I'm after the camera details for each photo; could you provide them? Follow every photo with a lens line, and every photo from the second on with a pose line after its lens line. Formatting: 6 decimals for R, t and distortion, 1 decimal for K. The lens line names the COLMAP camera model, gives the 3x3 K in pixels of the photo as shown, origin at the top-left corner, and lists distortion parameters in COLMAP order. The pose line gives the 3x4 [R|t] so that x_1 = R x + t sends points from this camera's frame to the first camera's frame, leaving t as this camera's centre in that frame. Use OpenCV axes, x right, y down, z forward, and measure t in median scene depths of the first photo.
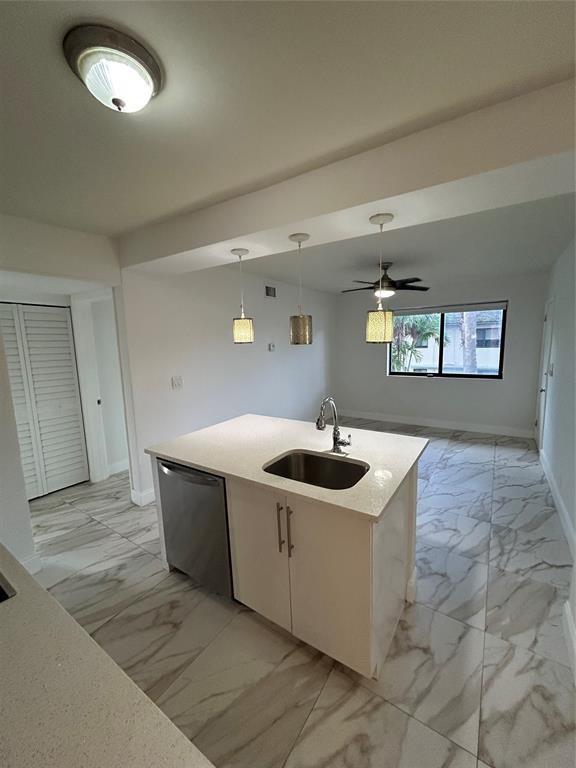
lens RADIAL K [[310.9, 0, 287.4], [0, 310.9, 385.1], [0, 0, 1]] dist [-0.000985, 0.000905]
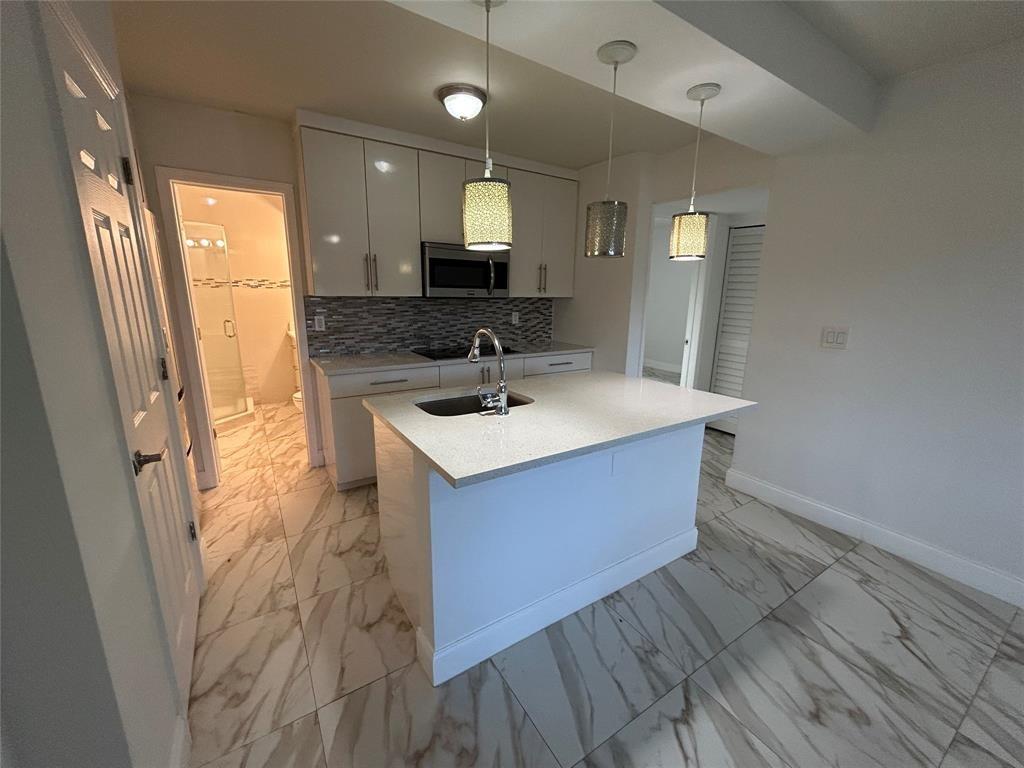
lens RADIAL K [[414.5, 0, 515.4], [0, 414.5, 382.3], [0, 0, 1]] dist [-0.000985, 0.000905]
pose [[-0.388054, 0.224055, -0.893987, 0.862118], [-0.133844, 0.946016, 0.295193, -0.118726], [0.911866, 0.234205, -0.337117, 1.191022]]
